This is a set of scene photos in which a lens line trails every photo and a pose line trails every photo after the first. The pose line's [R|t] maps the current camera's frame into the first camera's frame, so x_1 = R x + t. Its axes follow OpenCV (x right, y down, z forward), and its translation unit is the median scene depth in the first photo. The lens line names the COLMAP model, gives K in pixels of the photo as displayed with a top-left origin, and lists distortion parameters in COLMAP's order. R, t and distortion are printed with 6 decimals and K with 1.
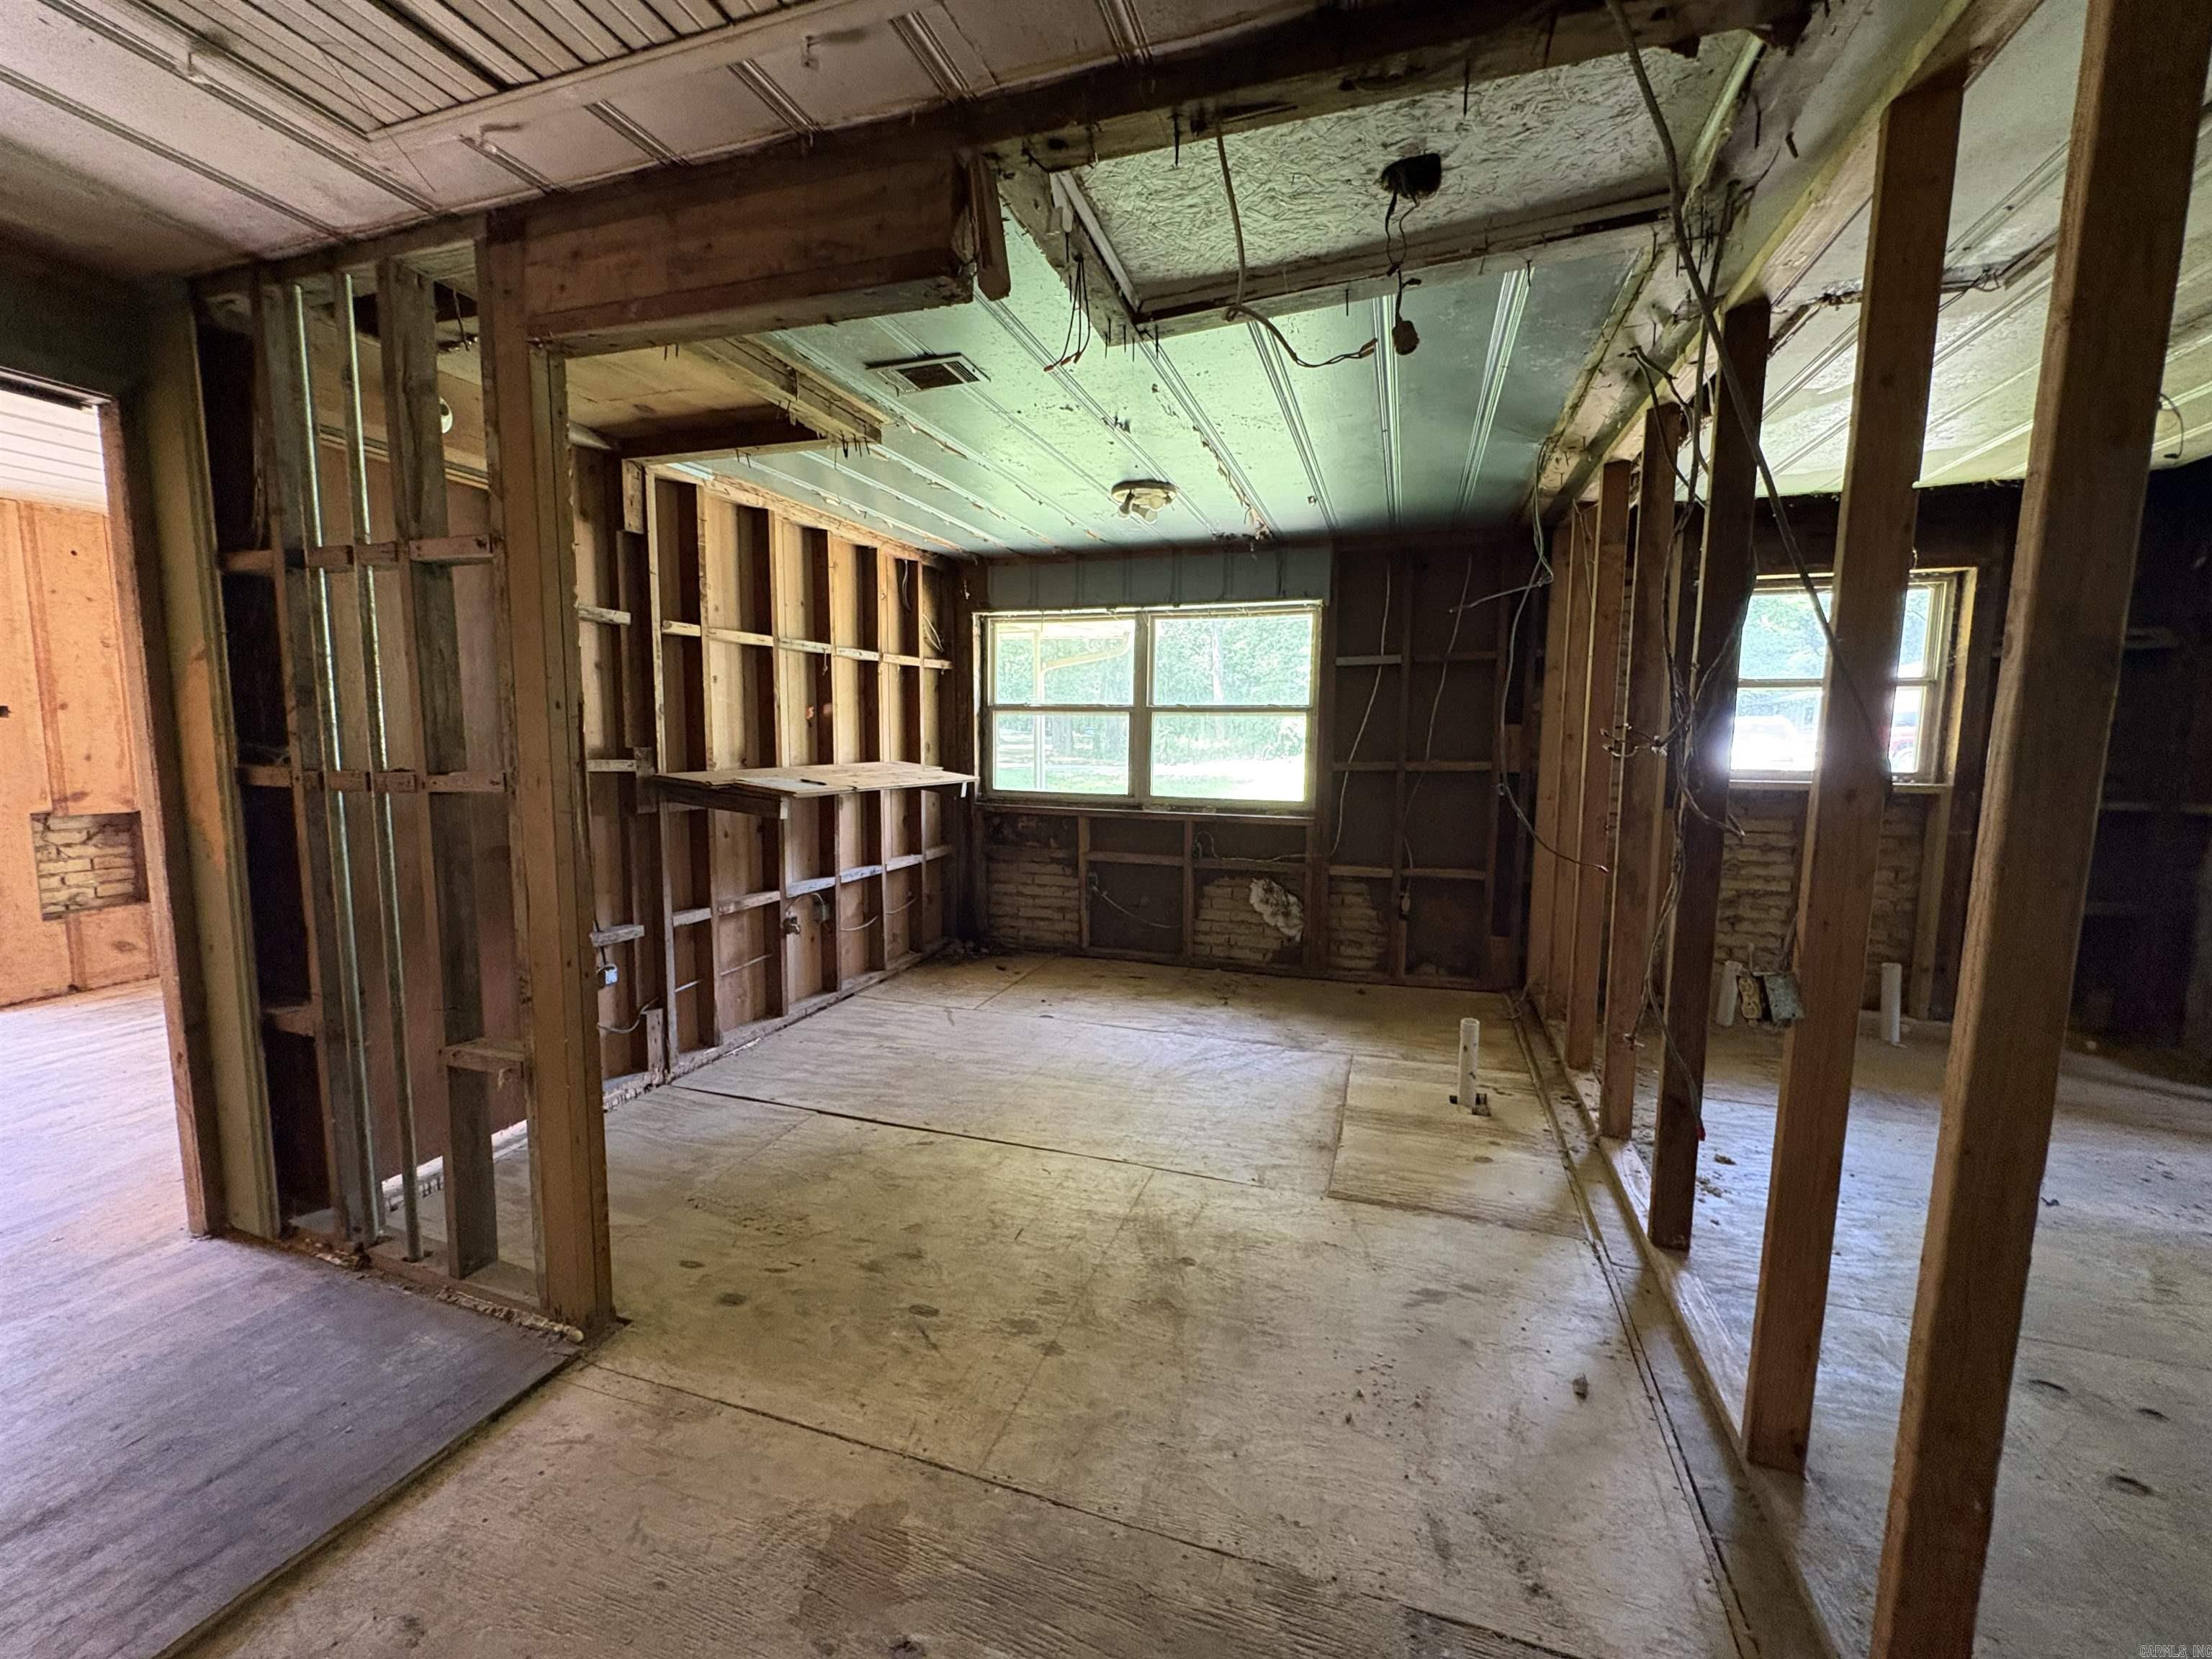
lens RADIAL K [[884.0, 0, 1104.1], [0, 884.0, 829.0], [0, 0, 1]] dist [0.002121, 0.000212]
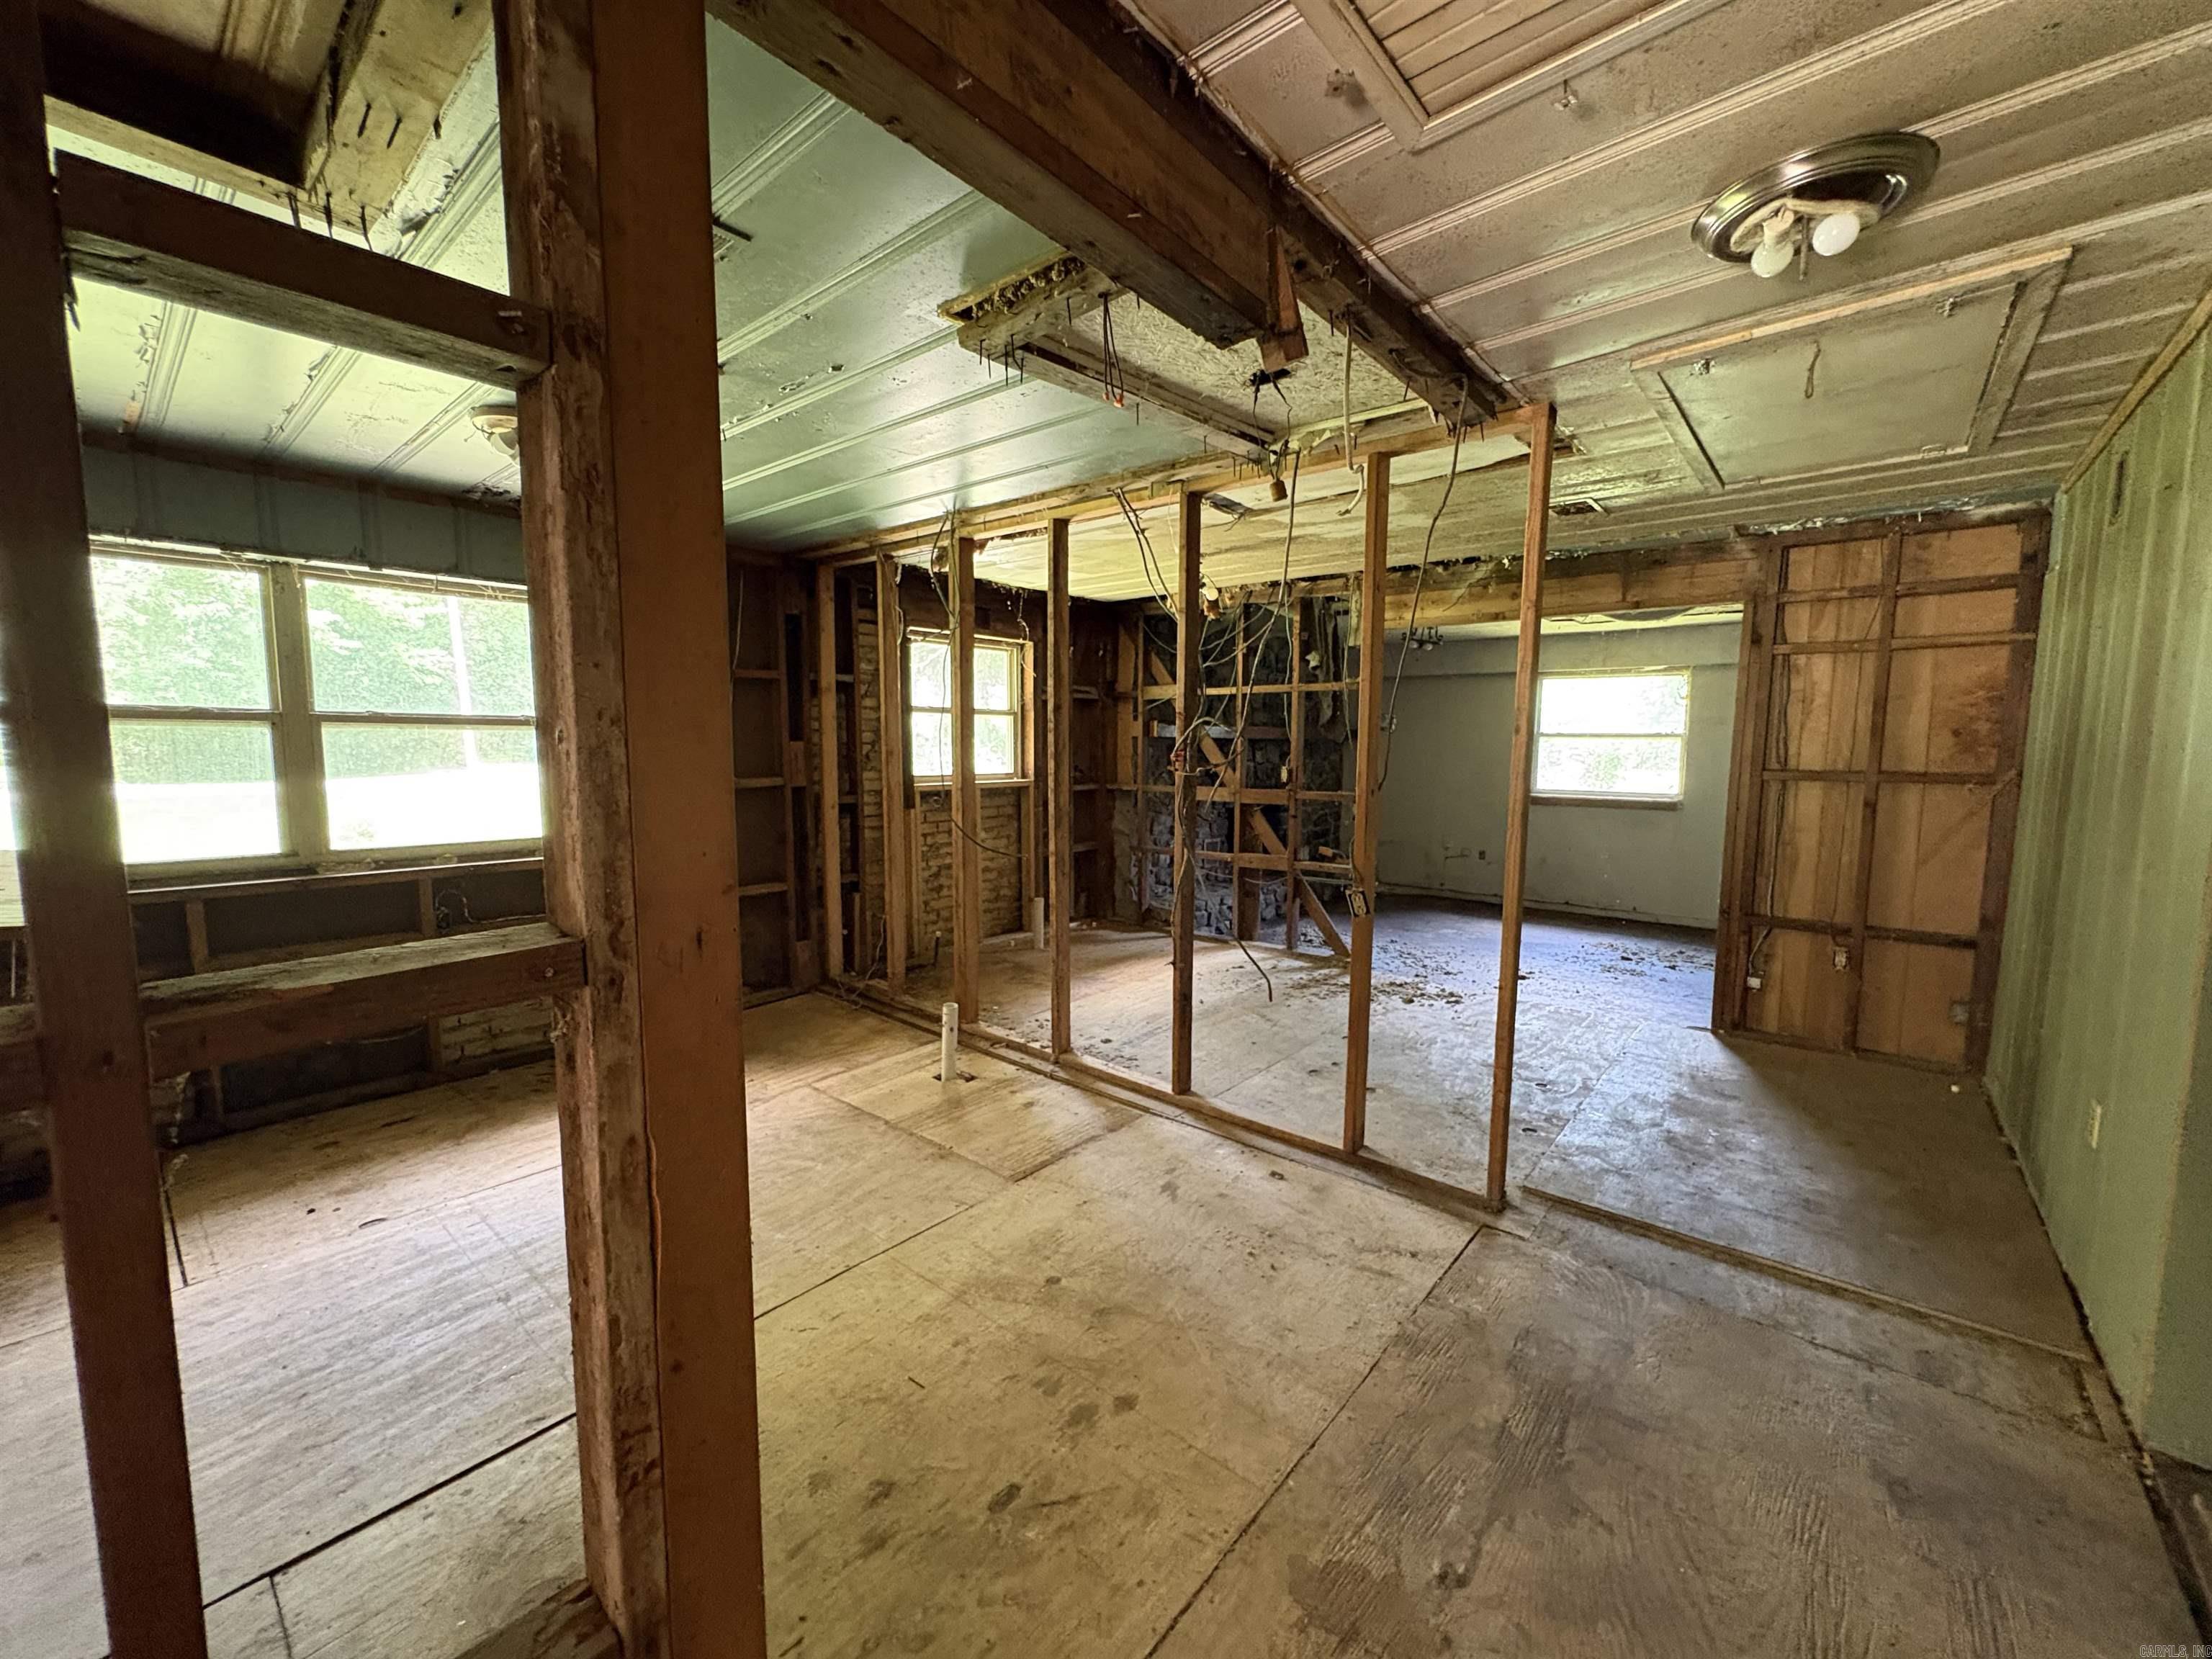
lens RADIAL K [[884.0, 0, 1104.1], [0, 884.0, 829.0], [0, 0, 1]] dist [0.002121, 0.000212]
pose [[0.368475, -0.098825, 0.924370, -0.600912], [0.098633, 0.992877, 0.066832, -0.072528], [-0.924390, 0.066547, 0.375598, 0.404128]]
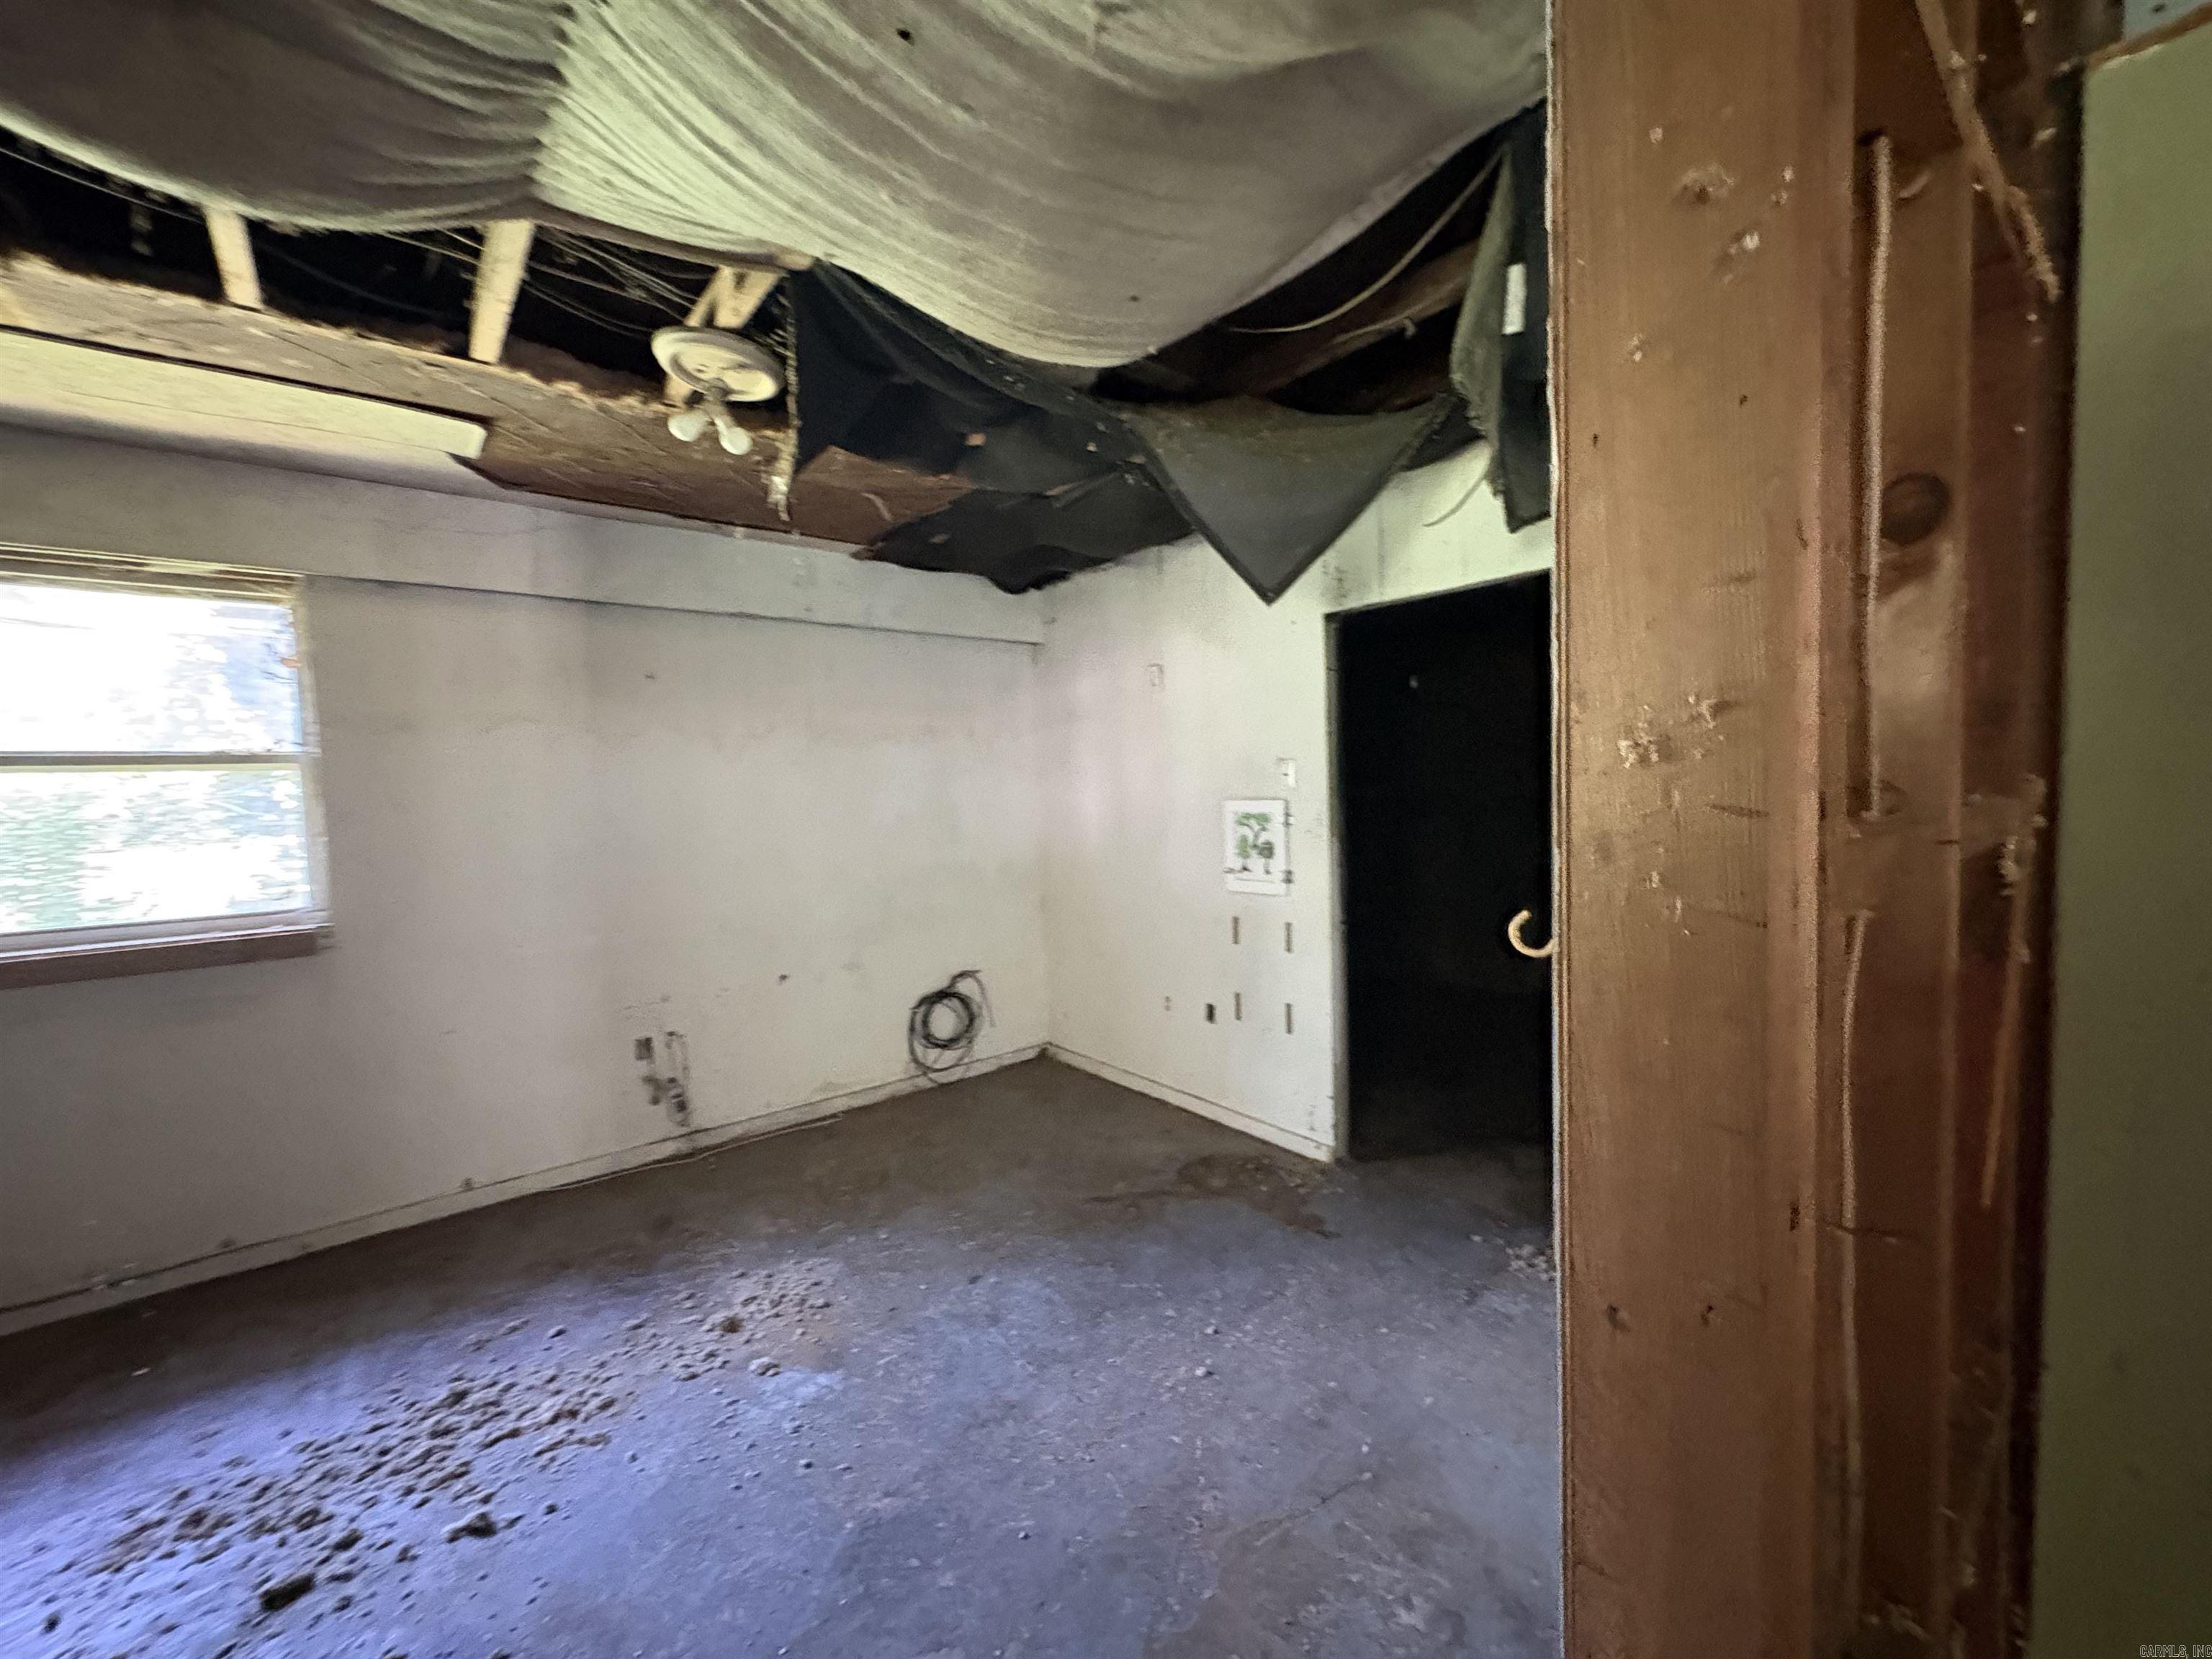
lens RADIAL K [[884.0, 0, 1104.1], [0, 884.0, 829.0], [0, 0, 1]] dist [0.002121, 0.000212]
pose [[-0.849329, -0.012521, 0.527715, 1.086745], [0.081297, 0.984688, 0.154207, -0.009897], [-0.521566, 0.173874, -0.835307, 0.174922]]
